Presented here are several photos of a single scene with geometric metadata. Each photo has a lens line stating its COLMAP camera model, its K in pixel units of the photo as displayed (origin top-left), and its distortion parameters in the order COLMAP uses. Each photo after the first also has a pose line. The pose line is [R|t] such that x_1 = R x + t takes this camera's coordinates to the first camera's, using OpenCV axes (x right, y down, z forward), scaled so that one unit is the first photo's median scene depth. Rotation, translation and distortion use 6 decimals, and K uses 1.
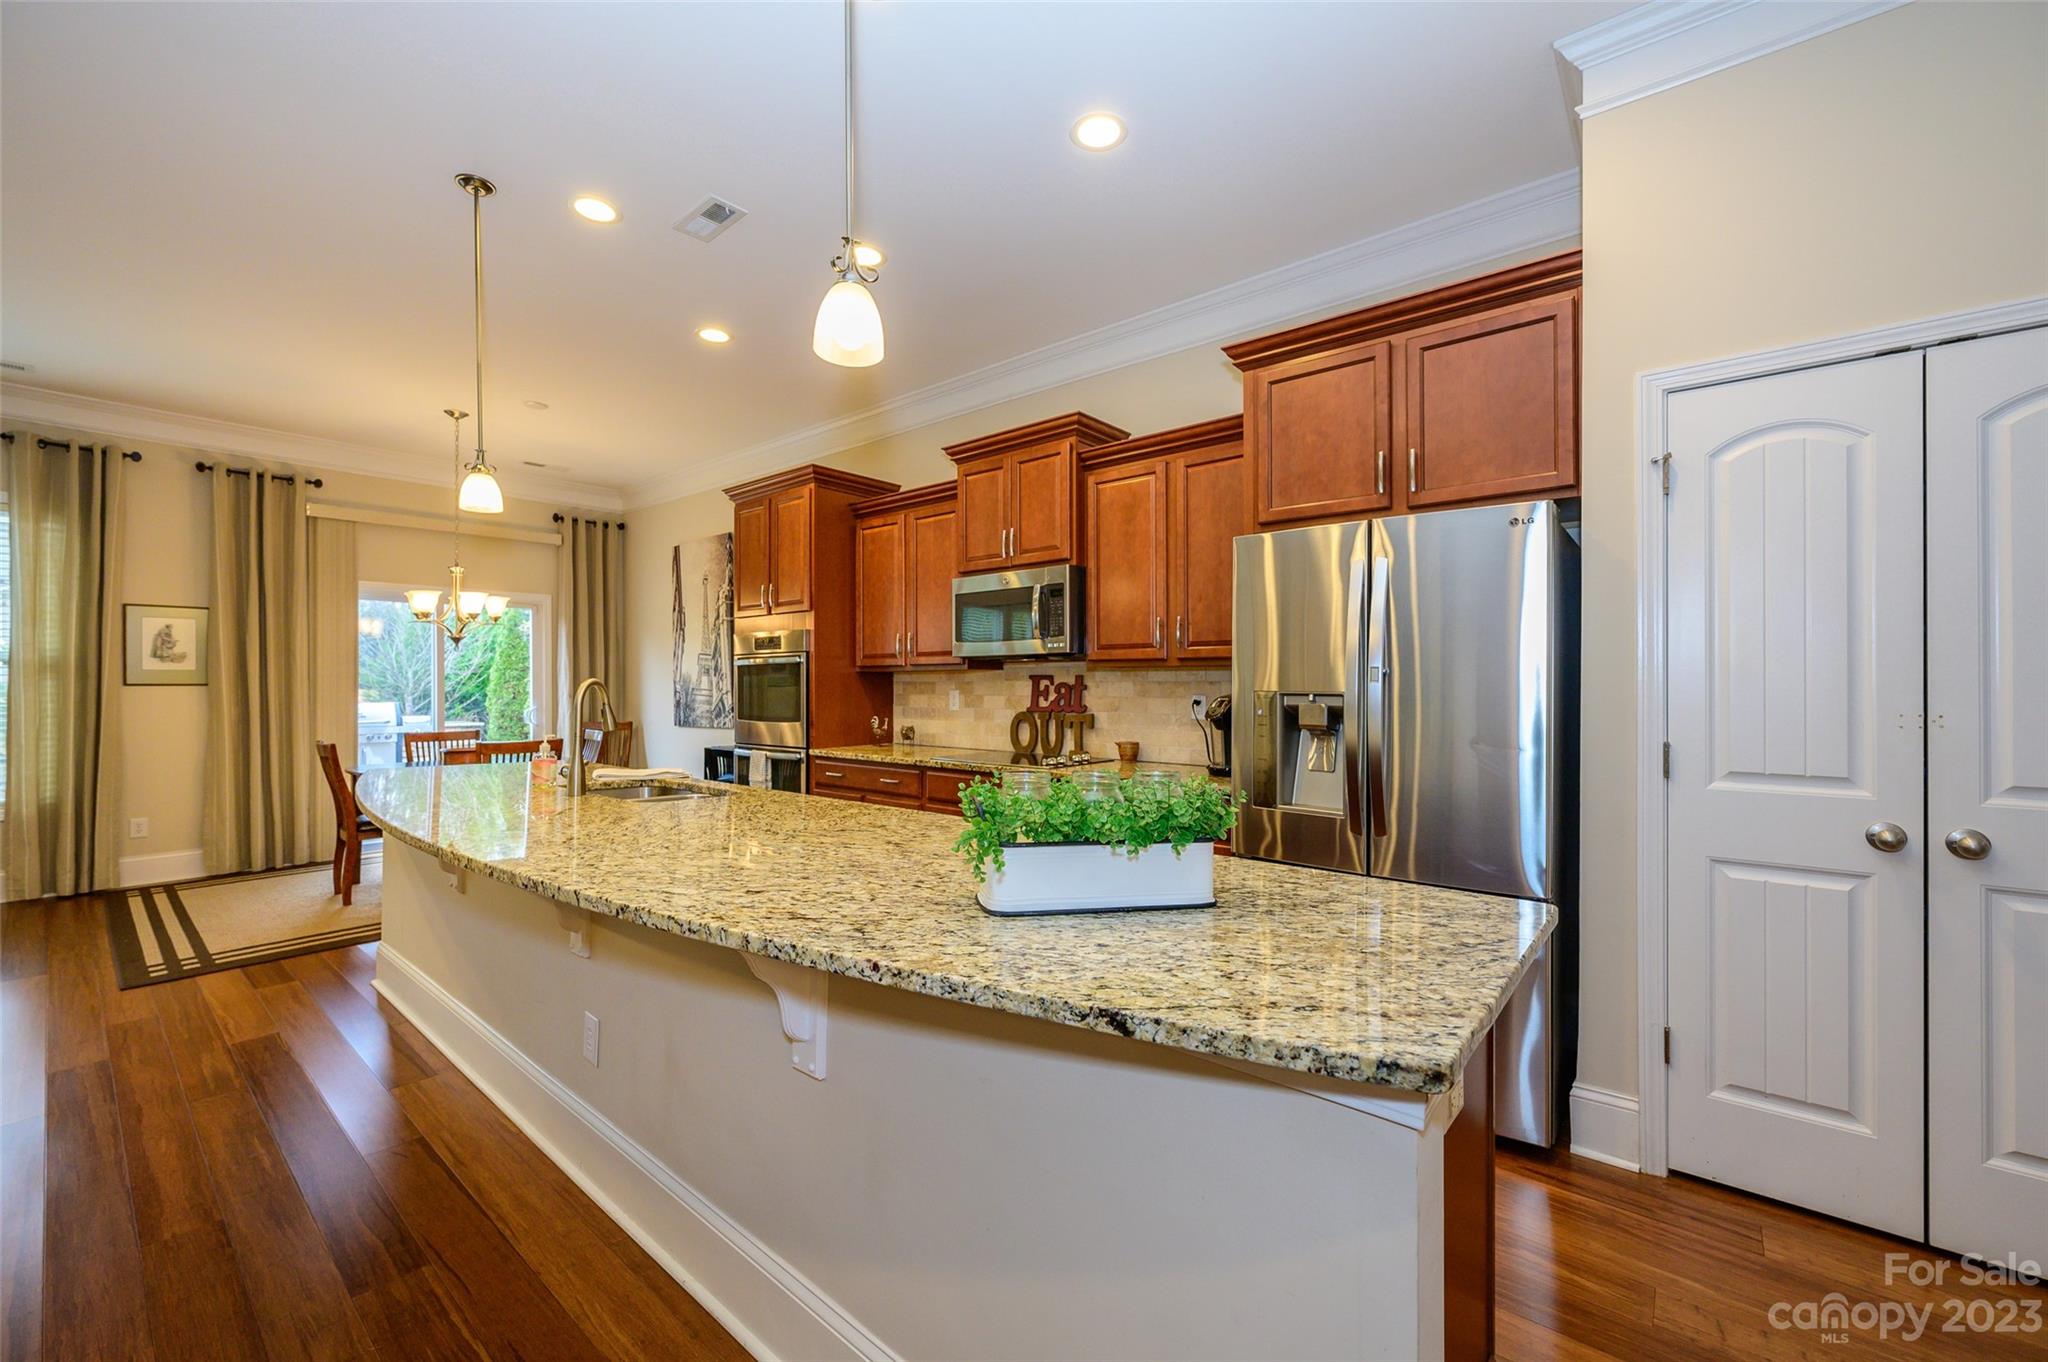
lens RADIAL K [[813.6, 0, 1017.2], [0, 813.6, 676.7], [0, 0, 1]] dist [-0.000233, -0.000162]
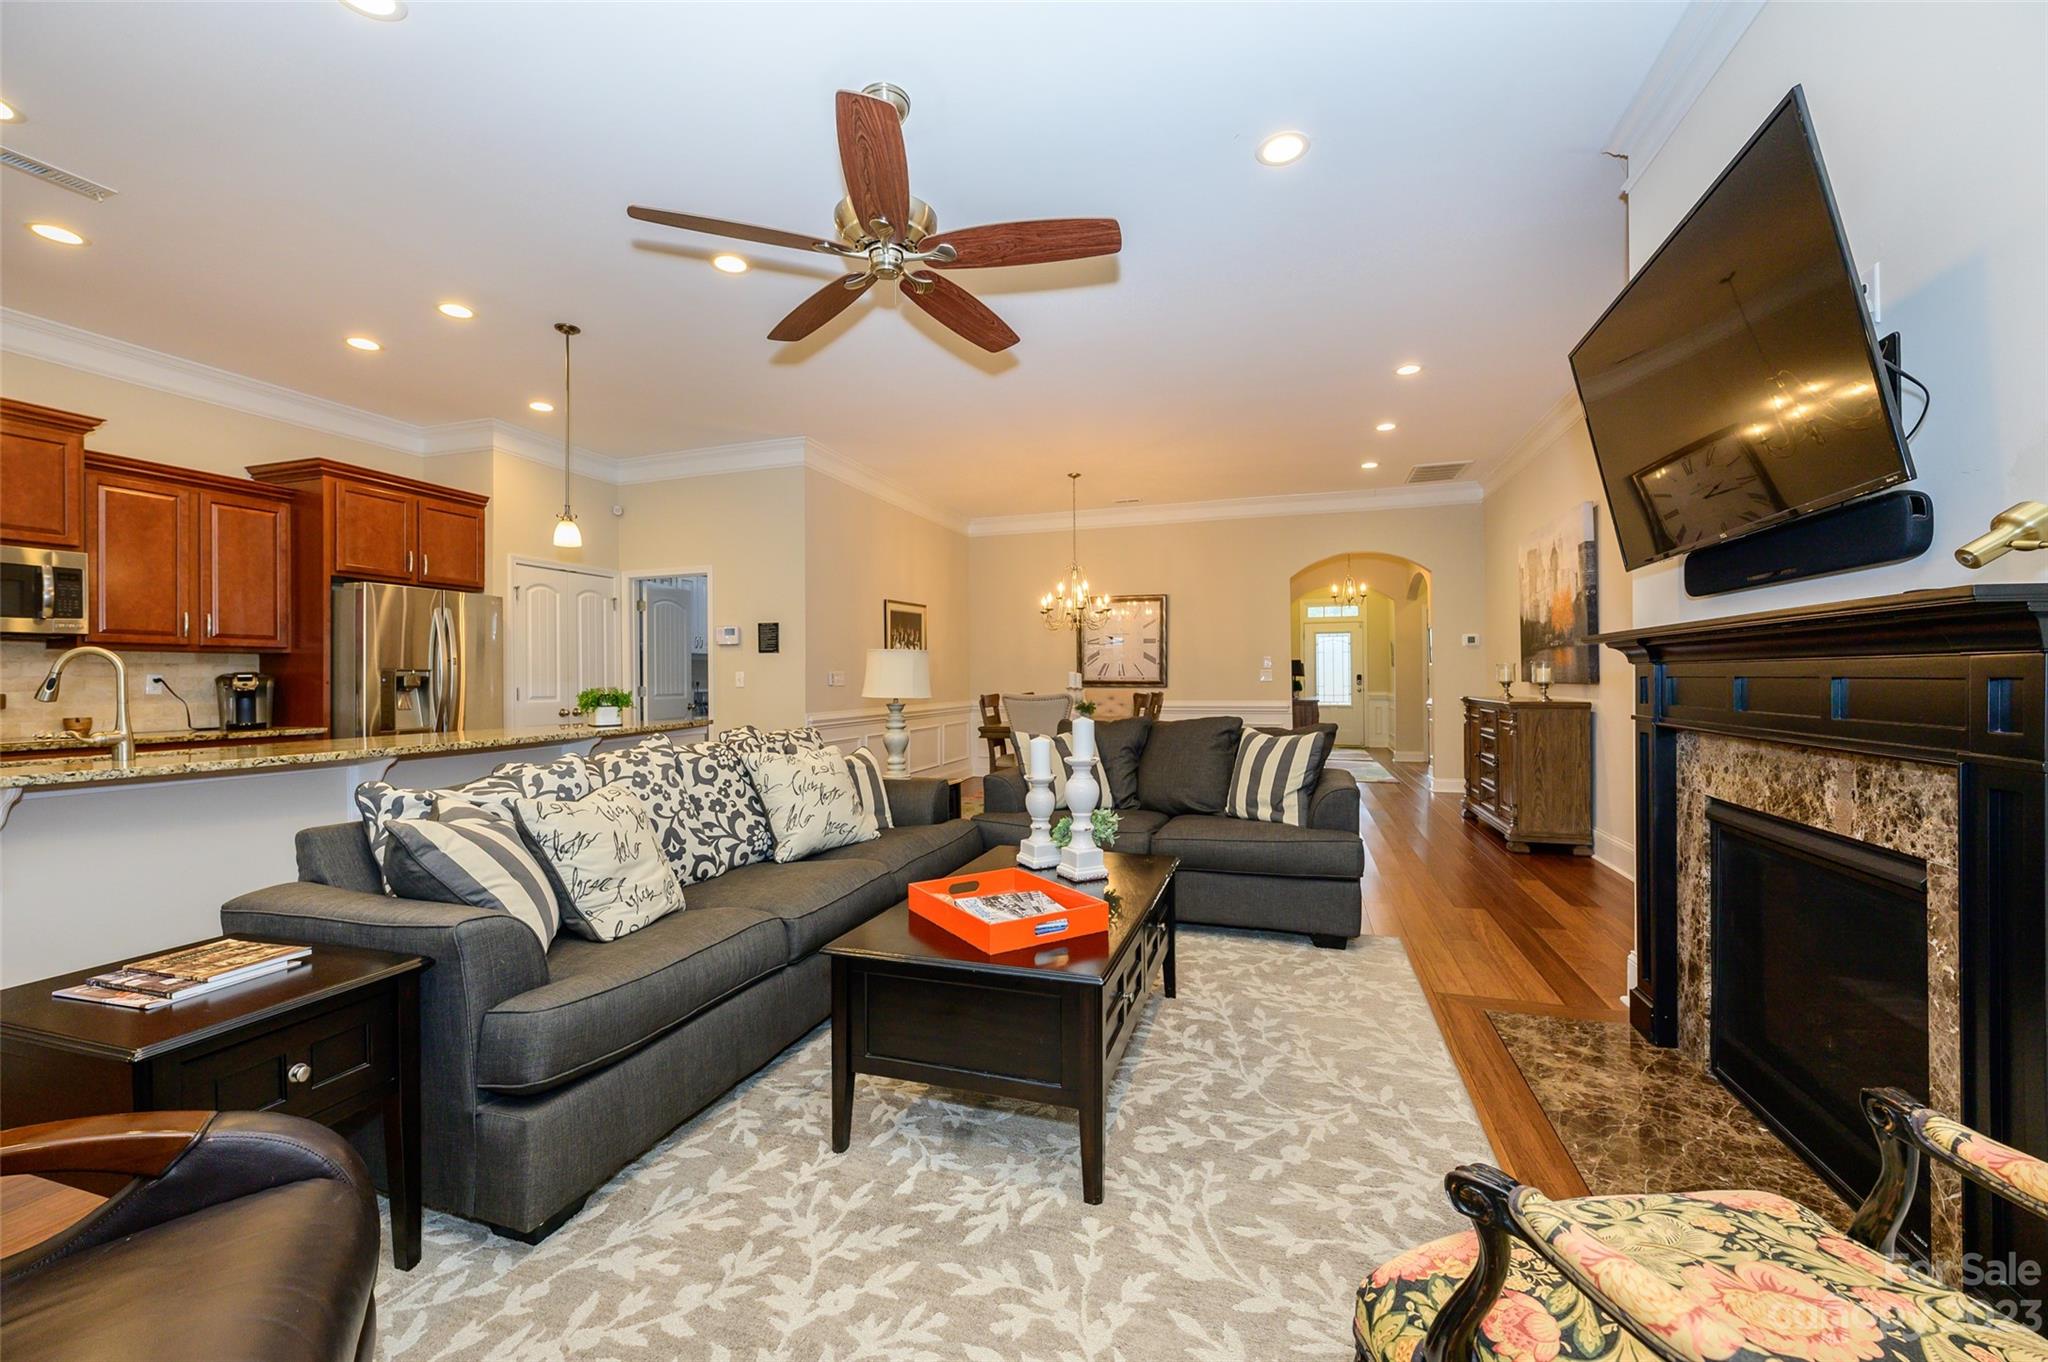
lens RADIAL K [[807.9, 0, 1019.4], [0, 807.9, 673.0], [0, 0, 1]] dist [-0.002542, -0.000443]
pose [[-0.365688, 0.009889, 0.930685, -1.077561], [0.001407, 0.999948, -0.010072, 0.027098], [-0.930736, -0.002373, -0.365683, 0.175221]]
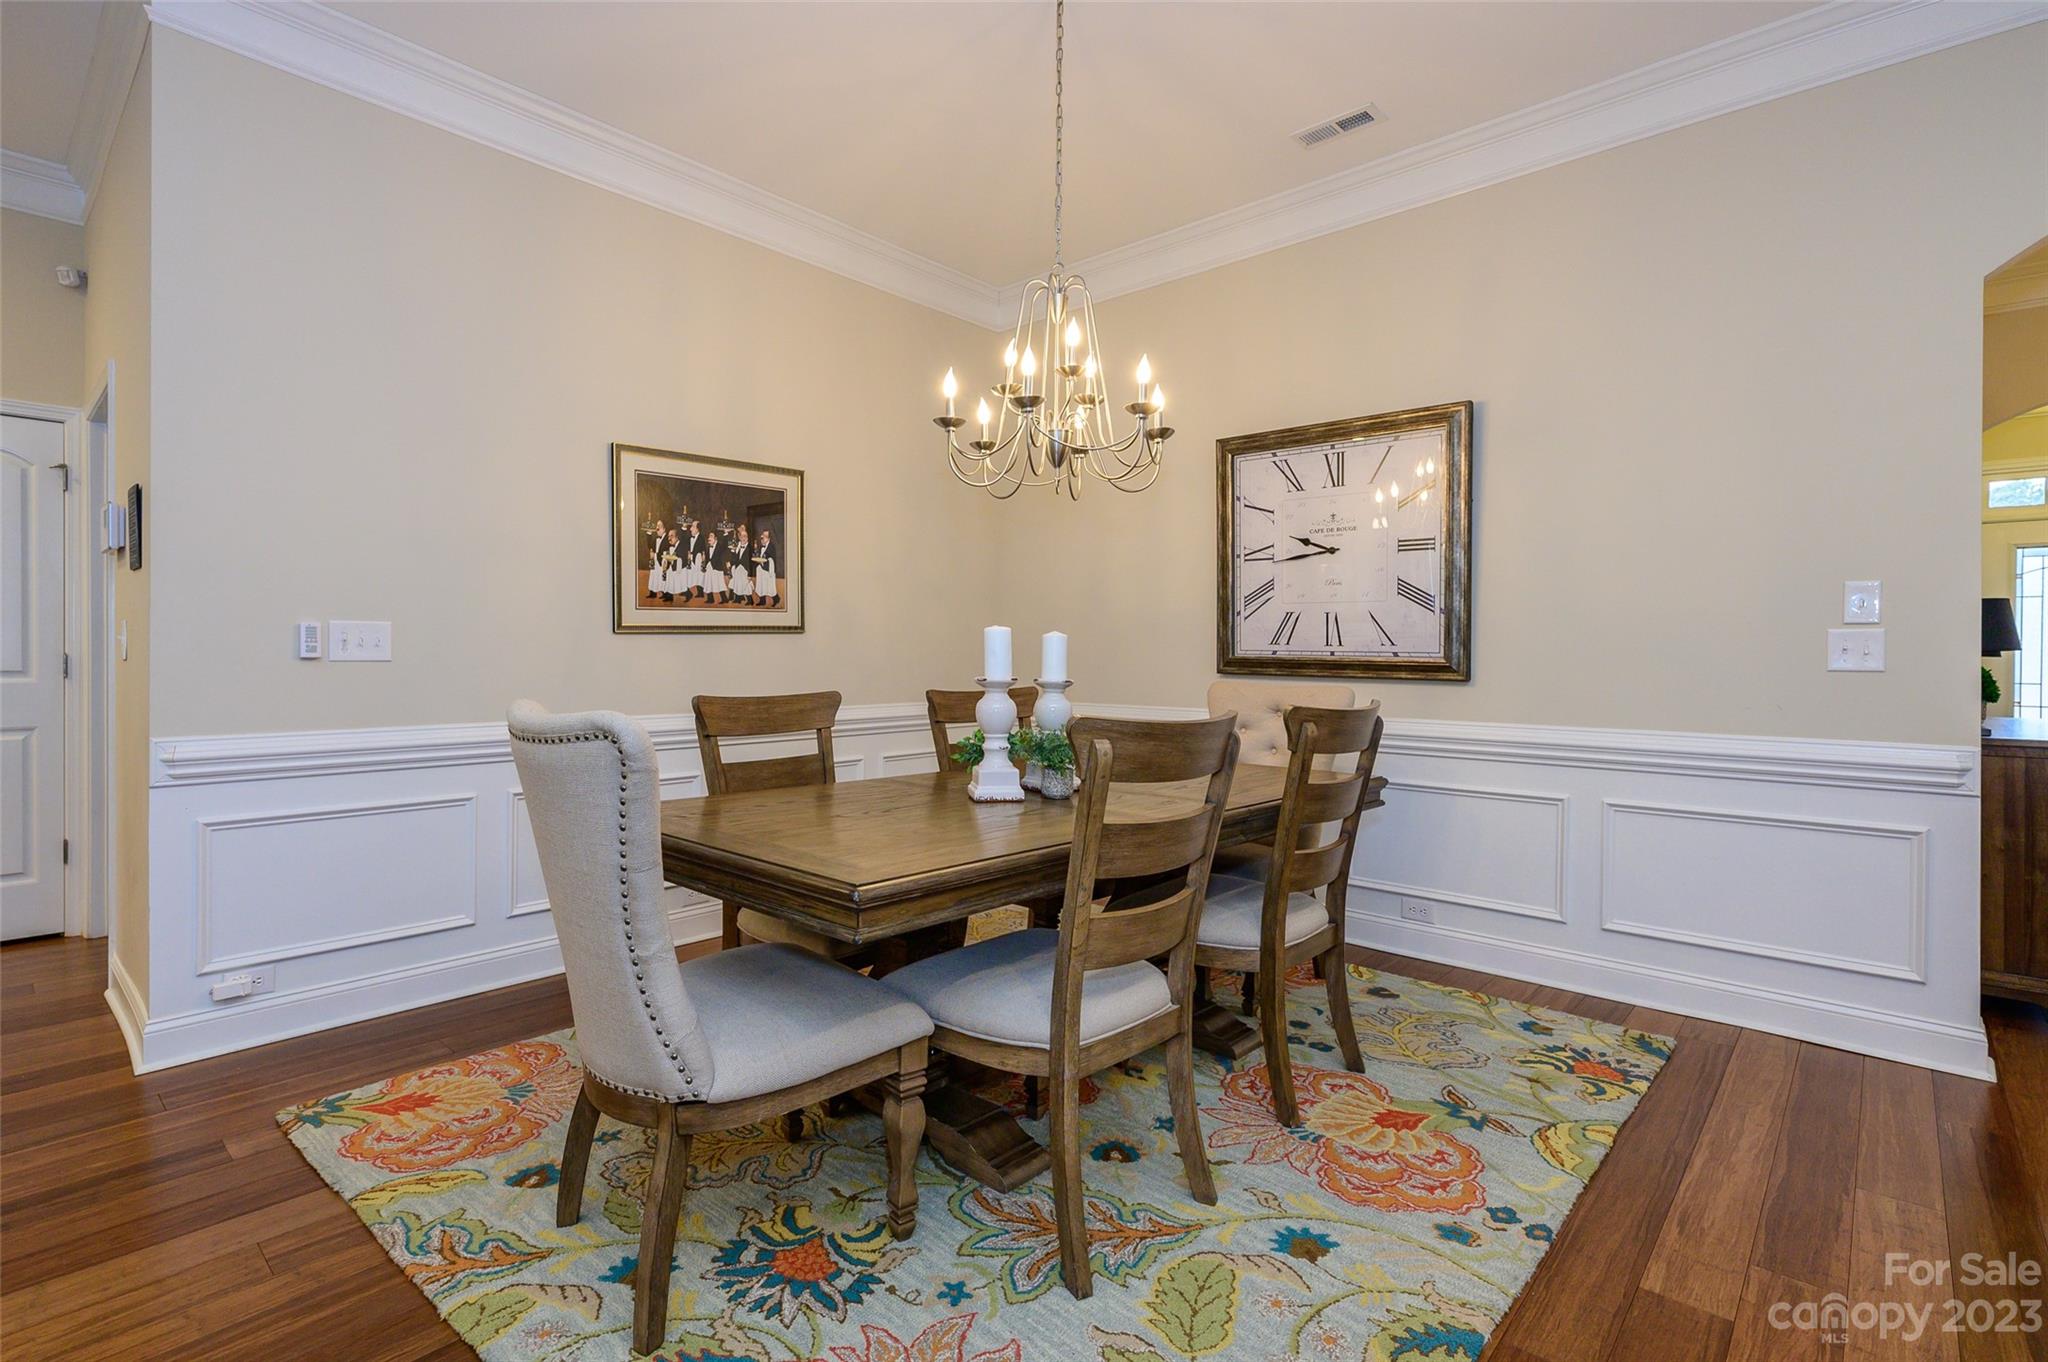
lens RADIAL K [[968.1, 0, 971.2], [0, 968.1, 658.6], [0, 0, 1]] dist [-0.001321, -0.000192]
pose [[0.062404, -0.004755, 0.998040, -0.245332], [-0.013715, 0.999890, 0.005622, 0.025110], [-0.997957, -0.014039, 0.062332, -0.478637]]
